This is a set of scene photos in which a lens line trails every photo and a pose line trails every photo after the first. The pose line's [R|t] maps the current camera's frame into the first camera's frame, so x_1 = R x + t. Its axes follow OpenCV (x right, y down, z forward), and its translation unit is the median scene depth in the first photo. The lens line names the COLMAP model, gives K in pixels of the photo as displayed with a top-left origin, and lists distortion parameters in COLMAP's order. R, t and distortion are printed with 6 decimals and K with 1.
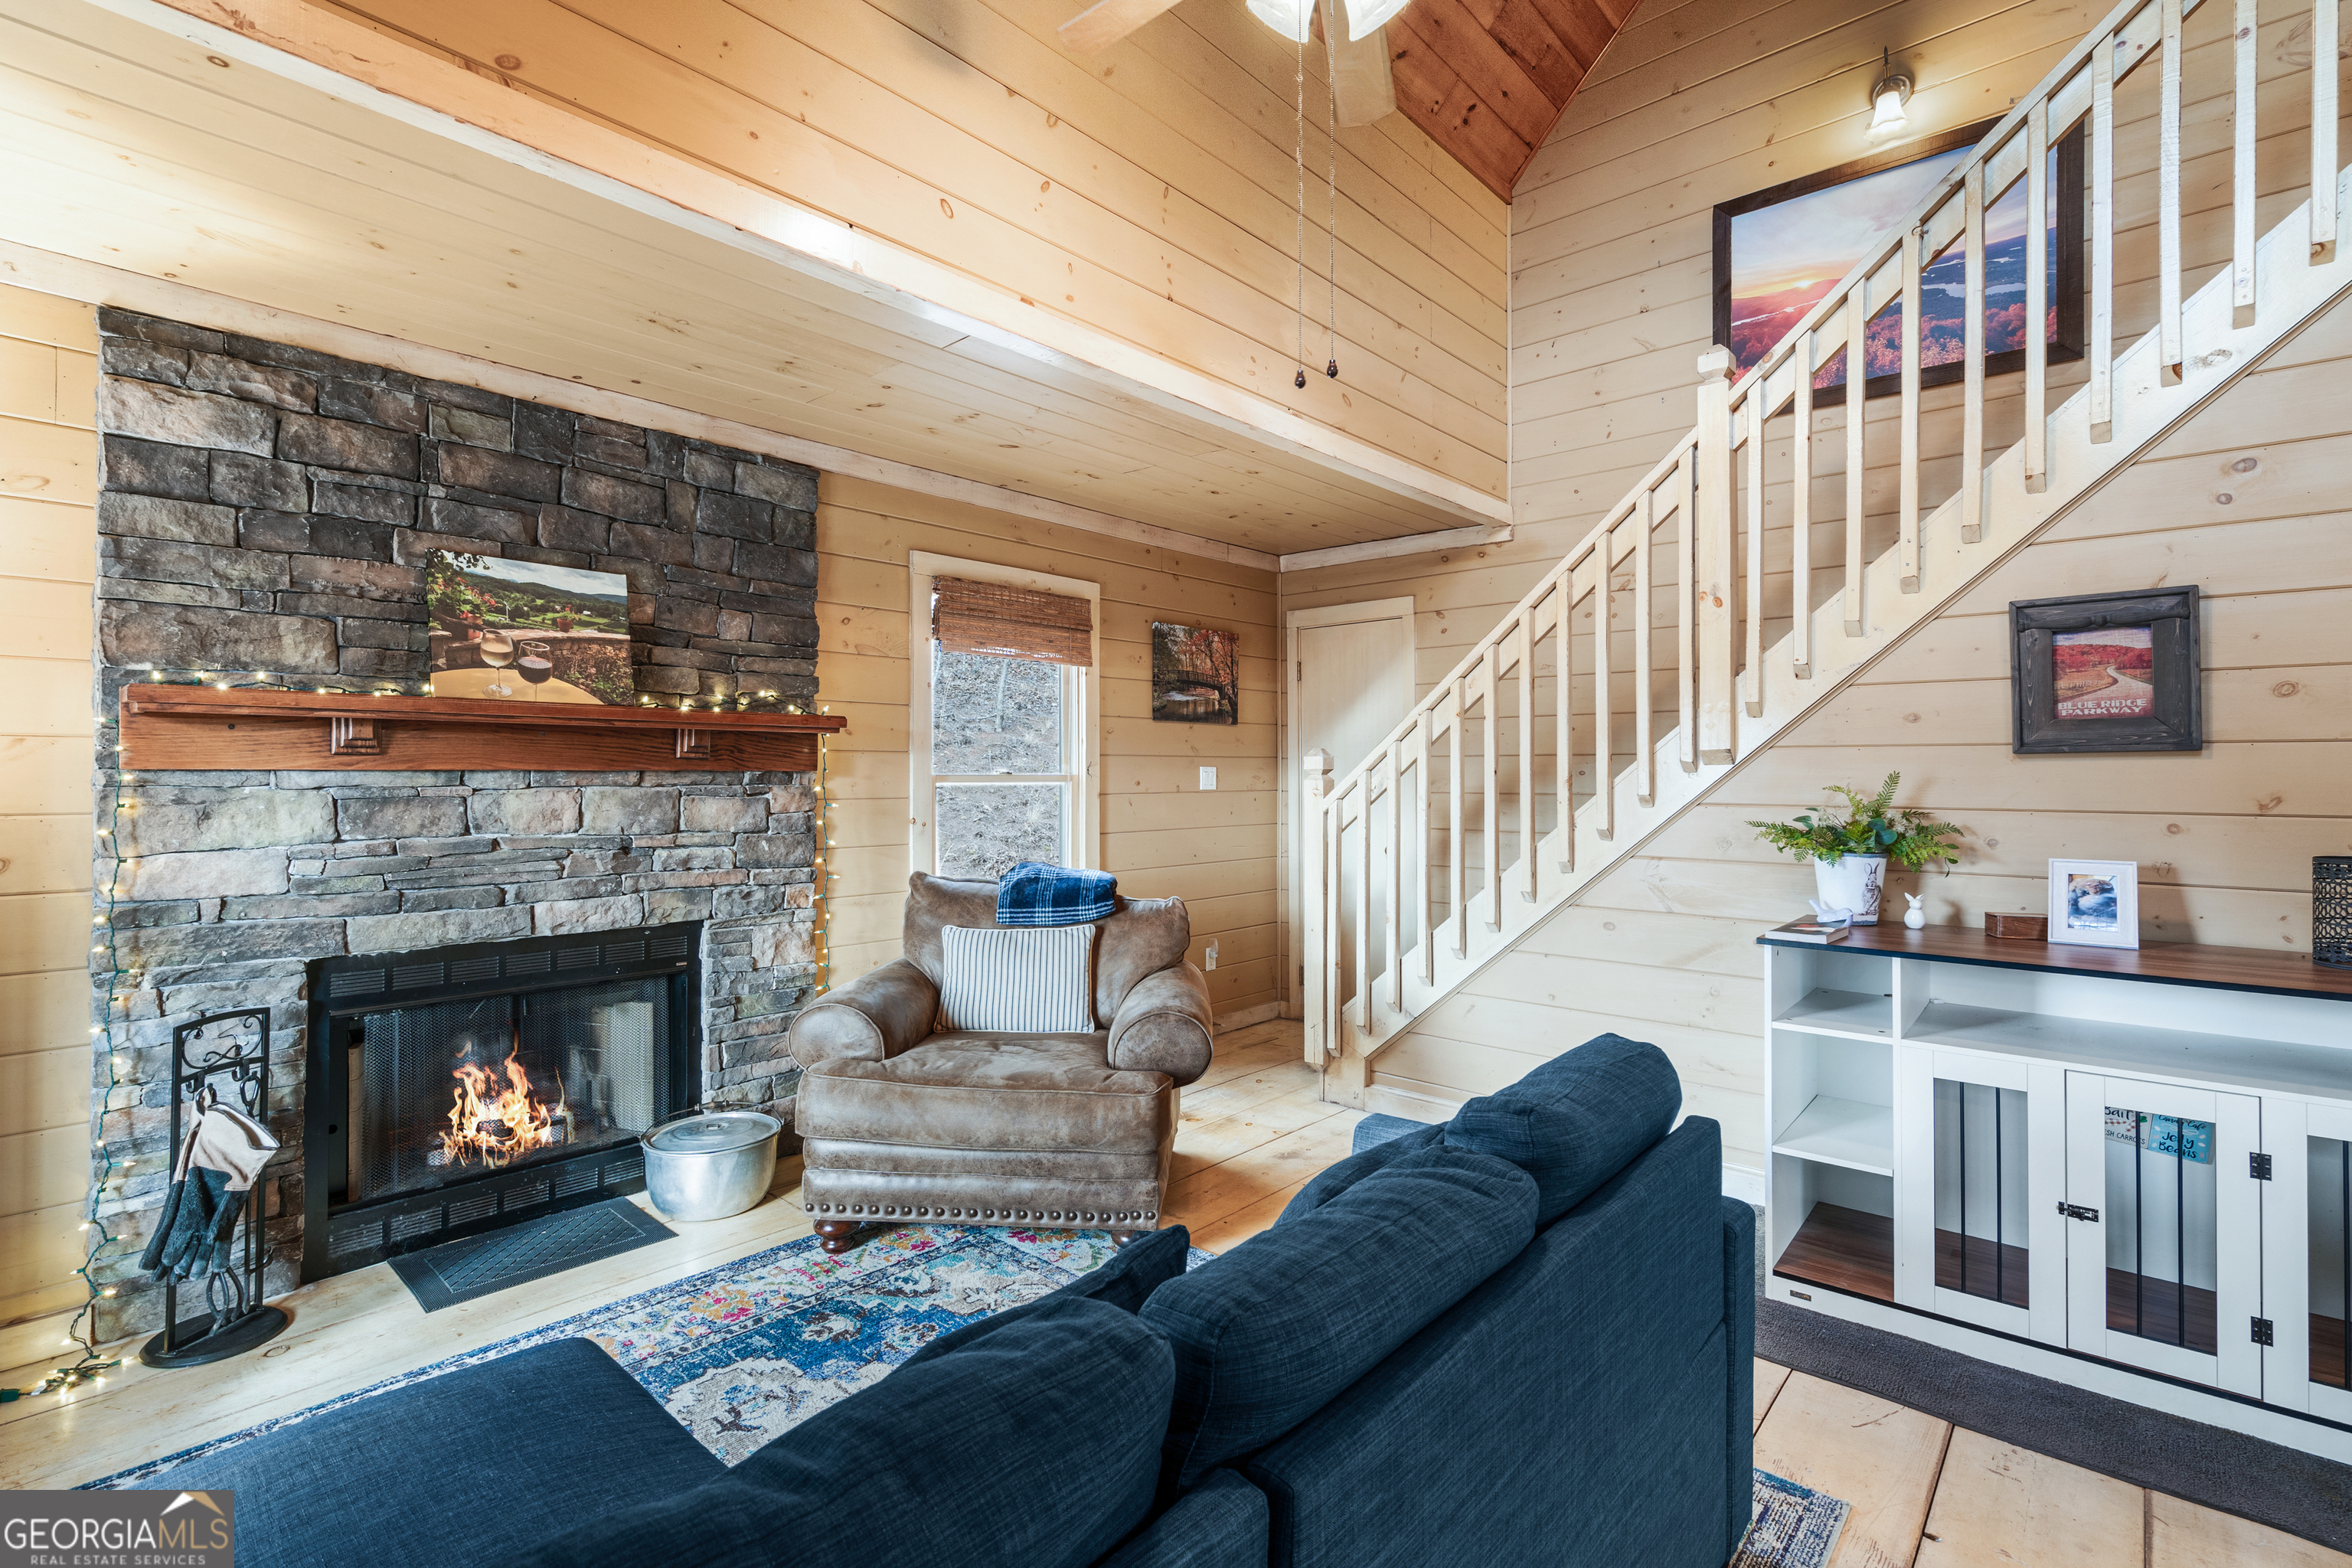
lens RADIAL K [[1096.2, 0, 1170.8], [0, 1096.2, 760.8], [0, 0, 1]] dist [-0.000306, 0.001030]
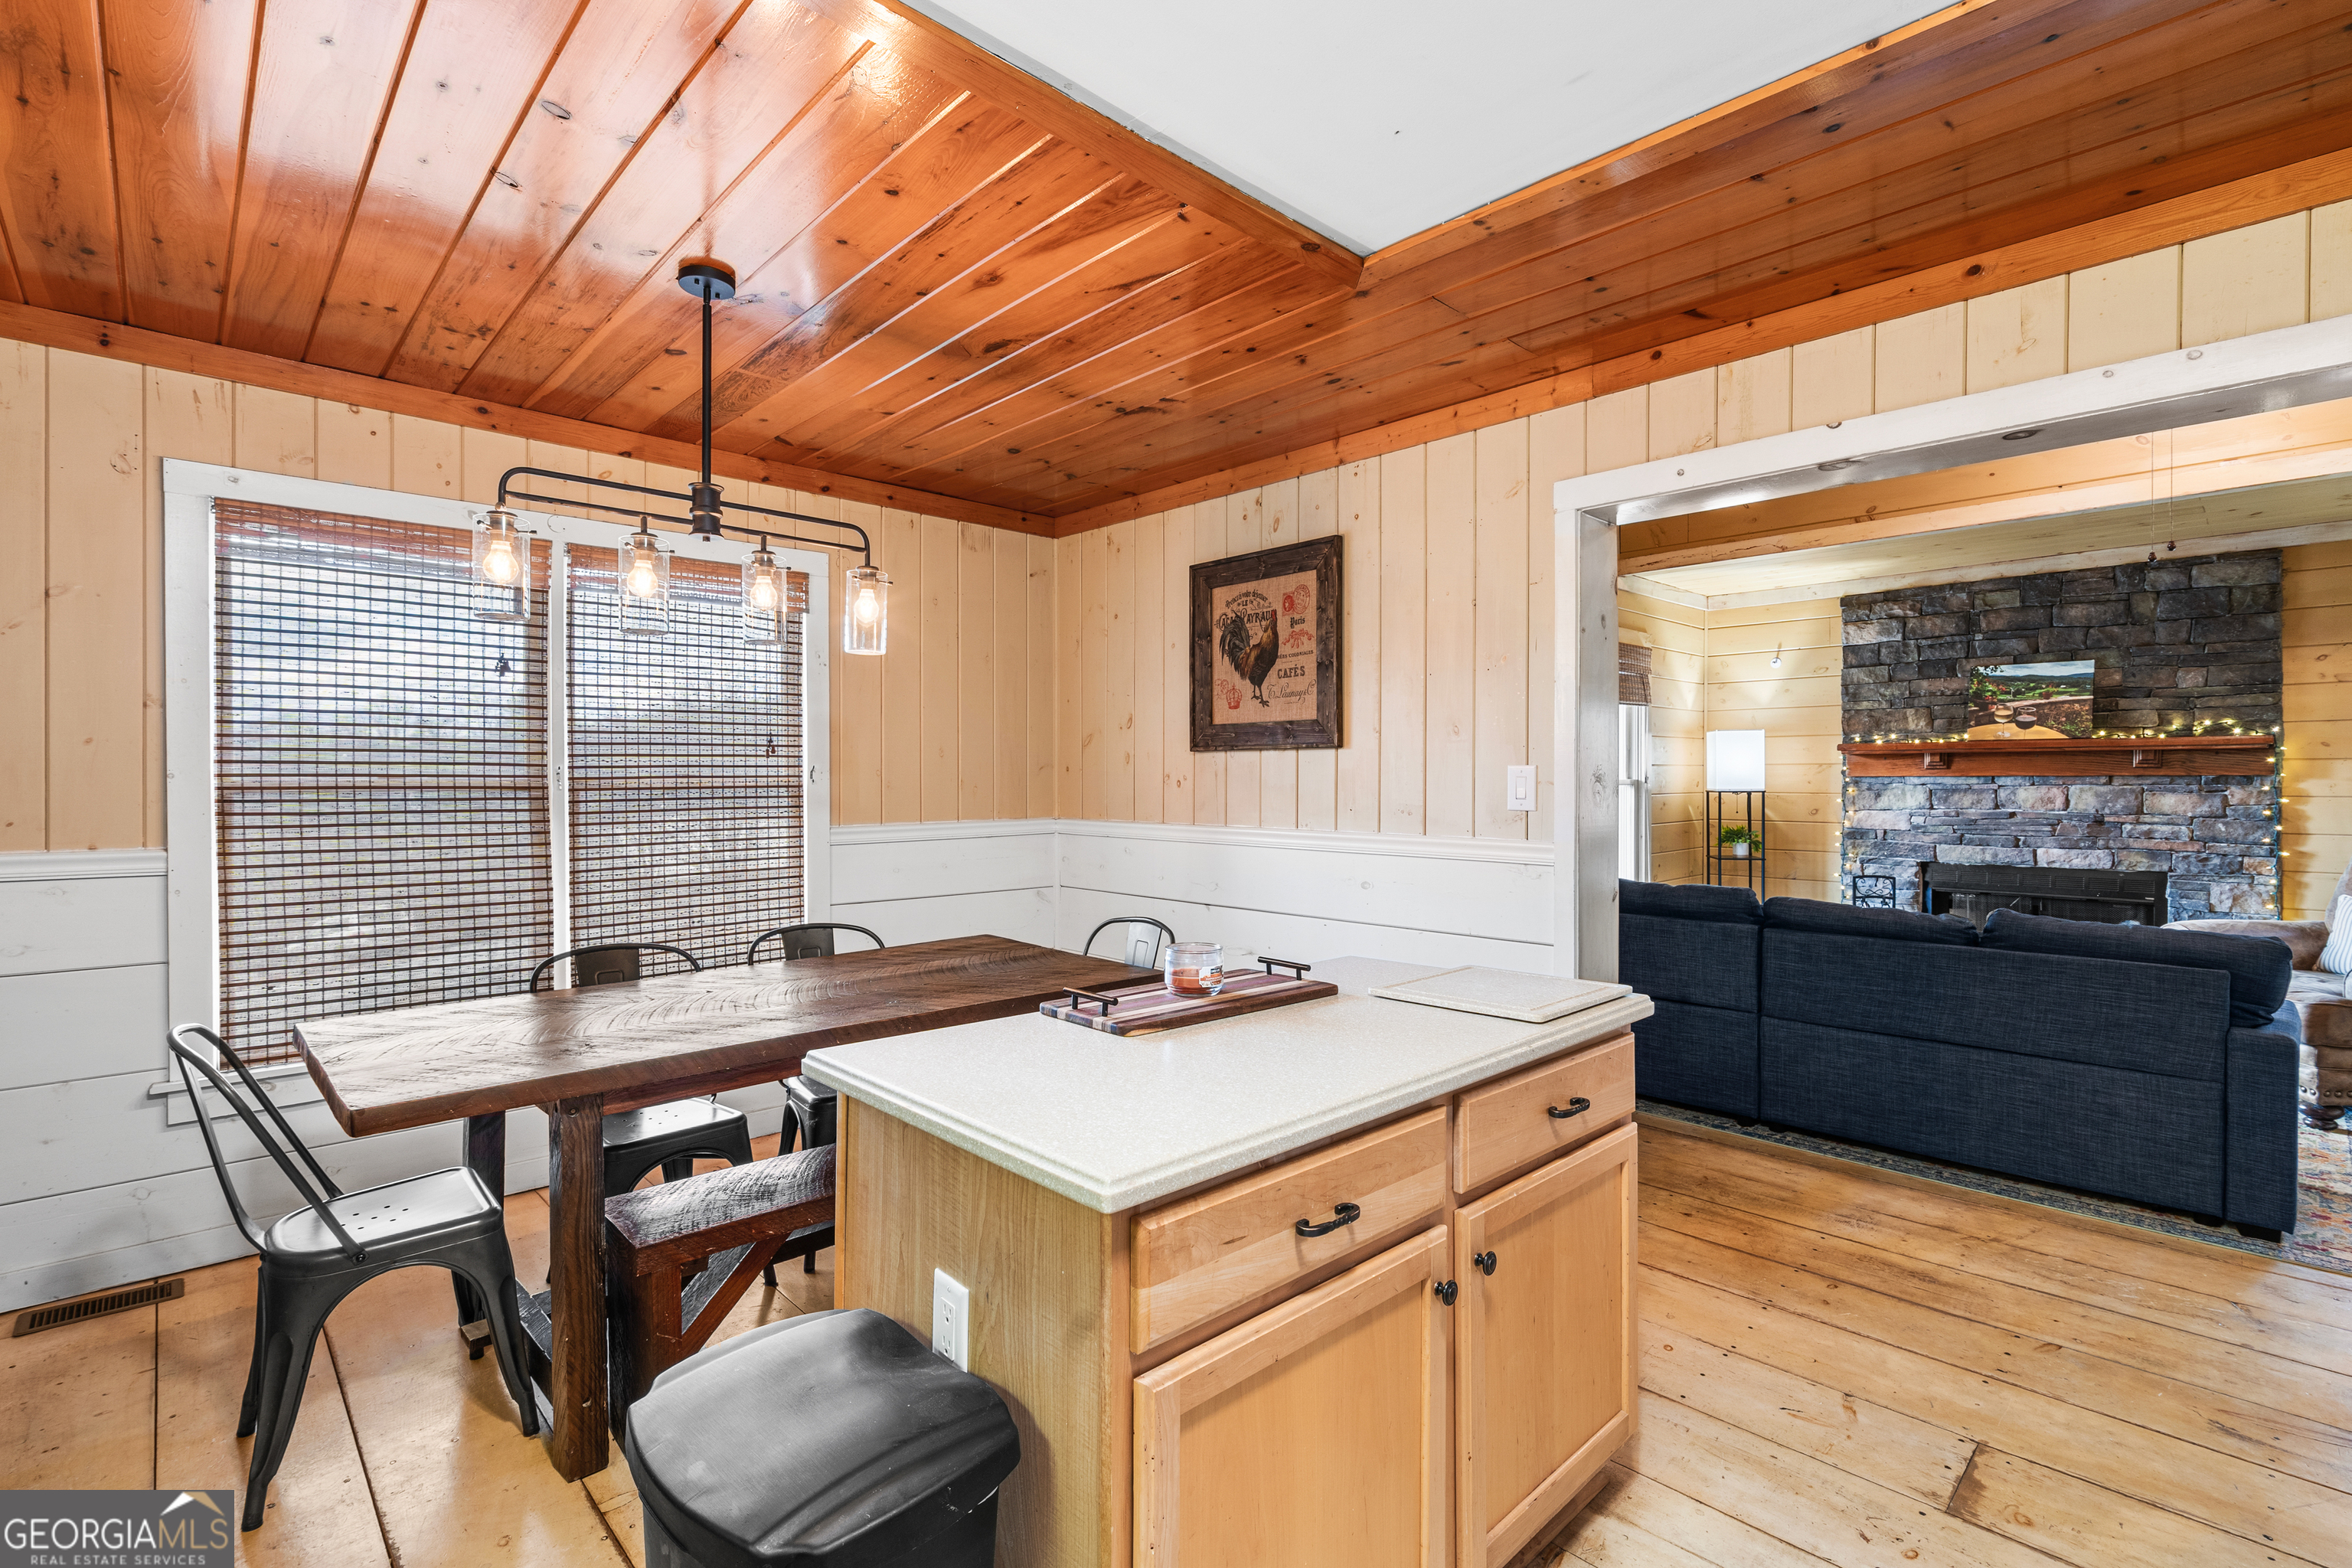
lens RADIAL K [[1066.3, 0, 1170.8], [0, 1066.3, 782.9], [0, 0, 1]] dist [-0.000489, -0.000519]
pose [[-0.081386, 0.002300, -0.996680, 1.404757], [0.013624, 0.999906, 0.001195, -0.001296], [0.996590, -0.013482, -0.081410, -0.319815]]
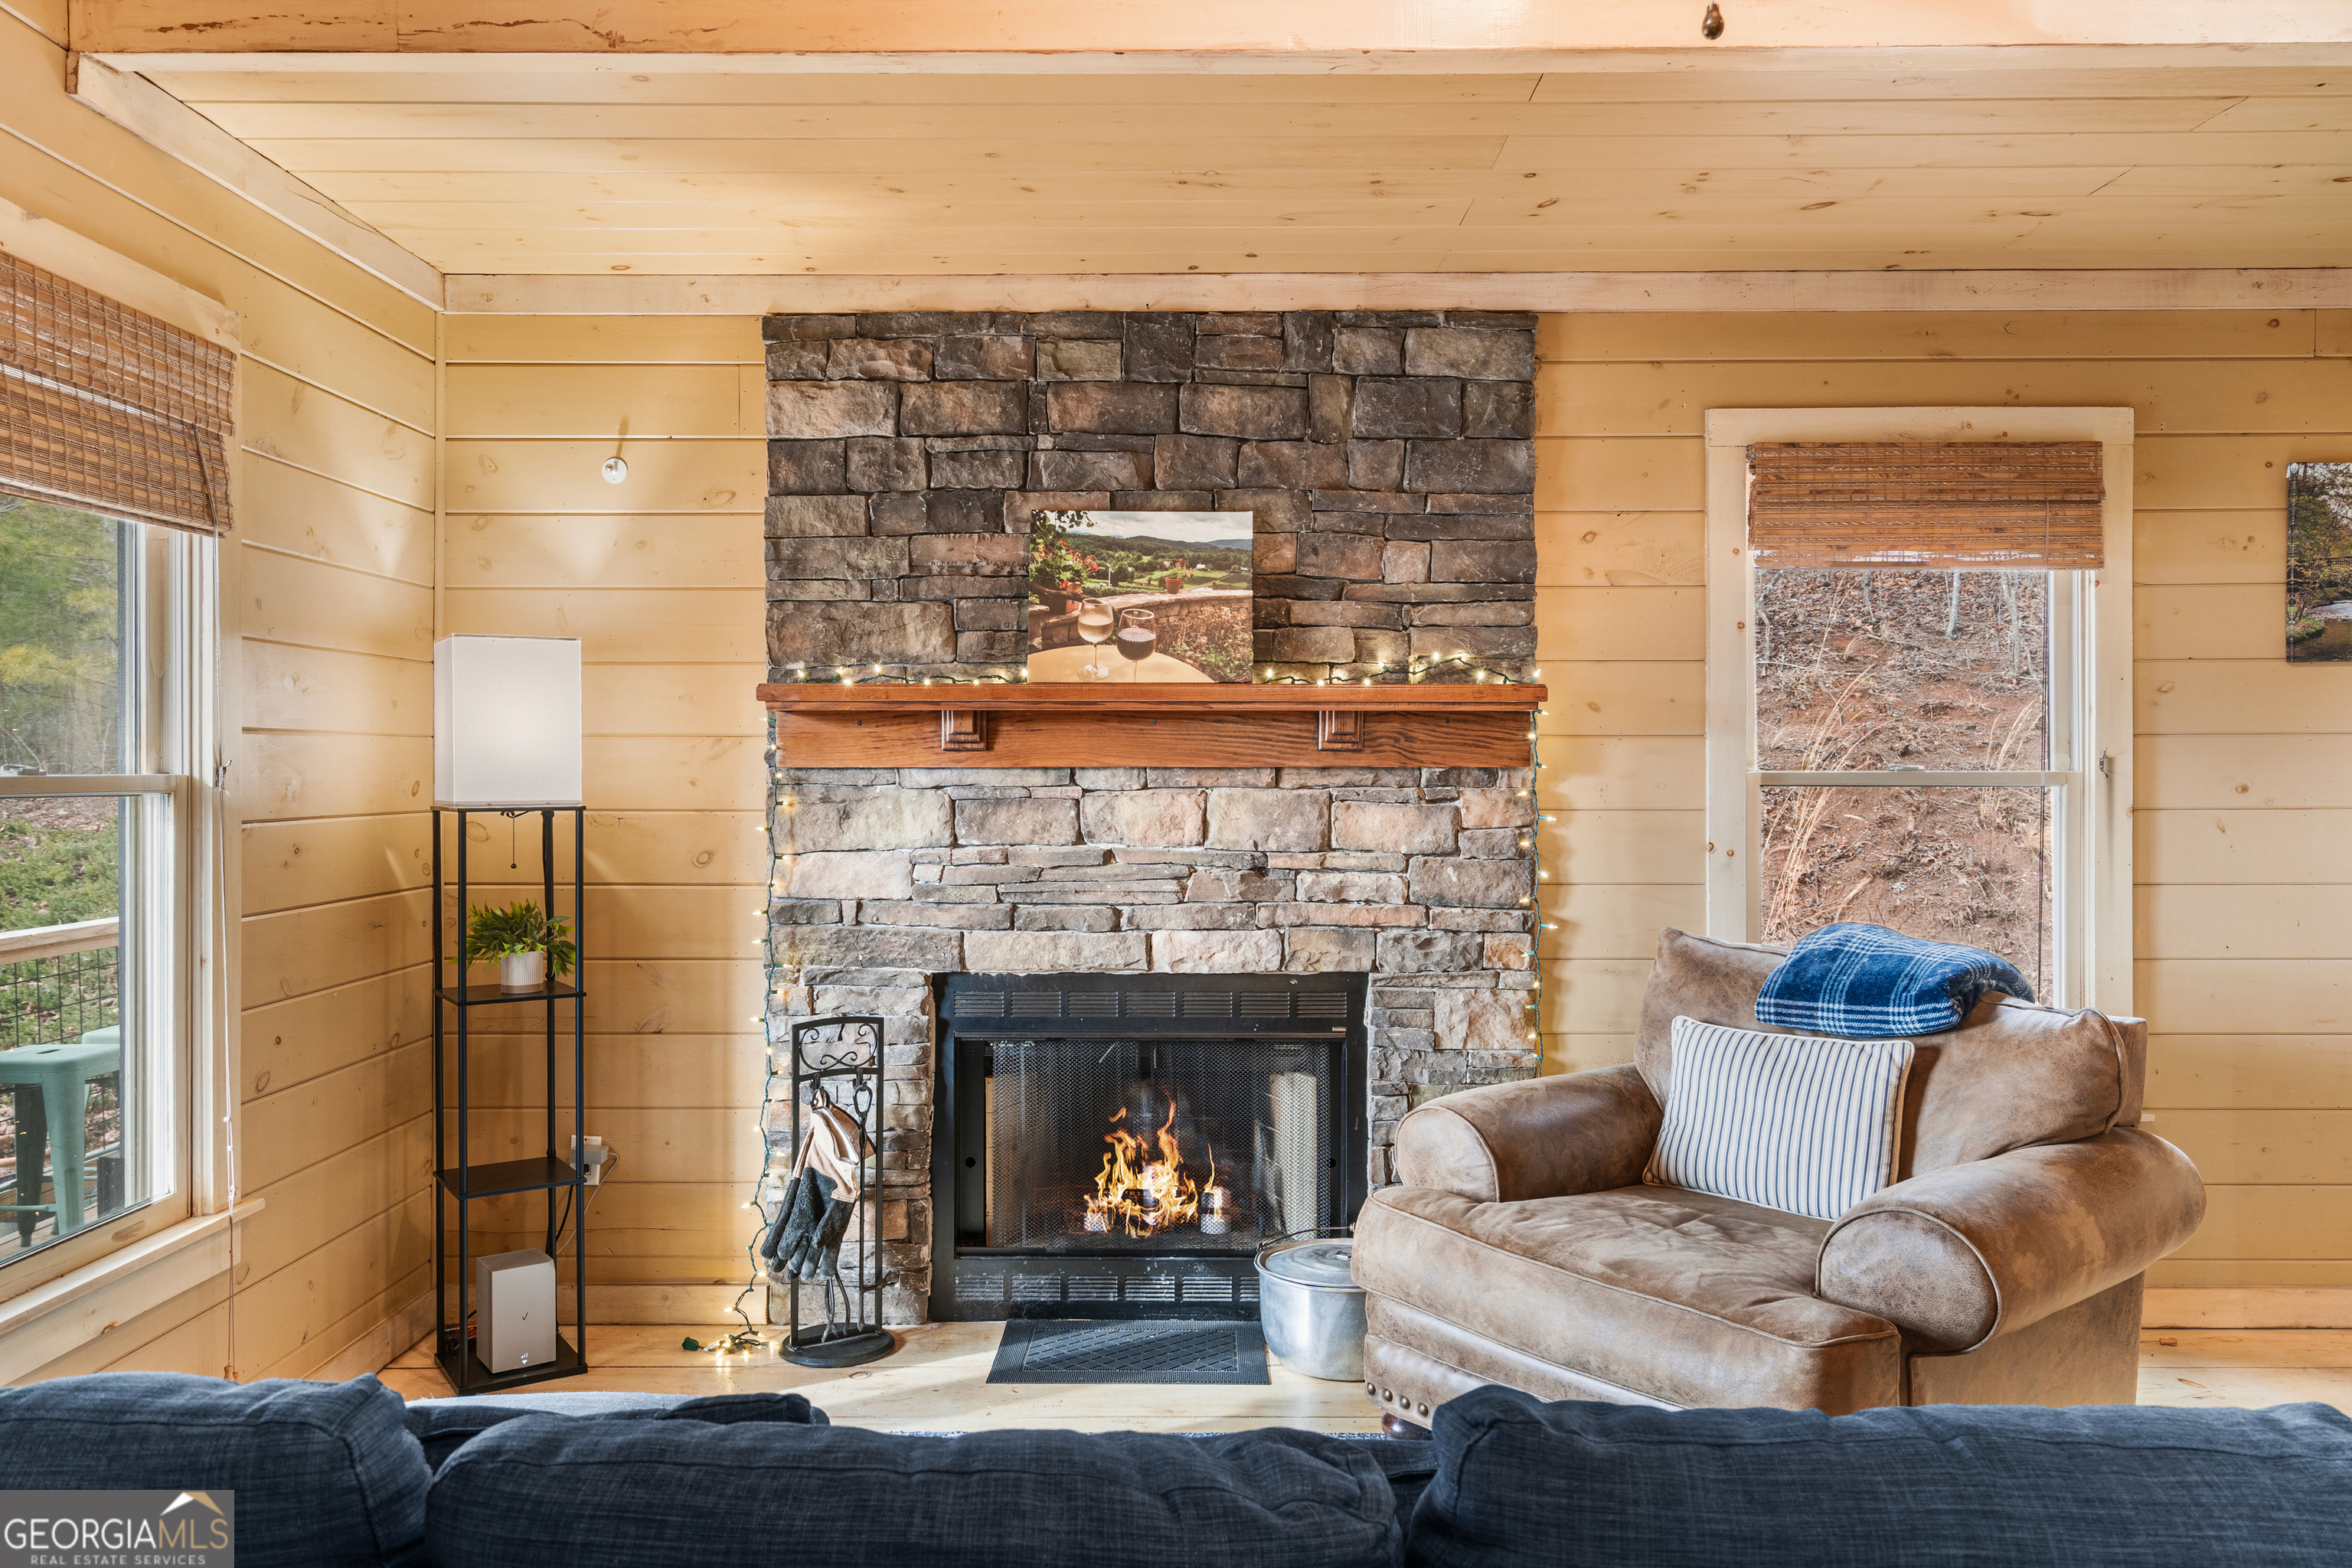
lens RADIAL K [[1722.5, 0, 1173.1], [0, 1722.5, 775.9], [0, 0, 1]] dist [0.007308, -0.000998]
pose [[0.663116, -0.000573, -0.748517, 0.409667], [0.010132, 0.999915, 0.008210, 0.005126], [0.748448, -0.013028, 0.663065, 0.178553]]
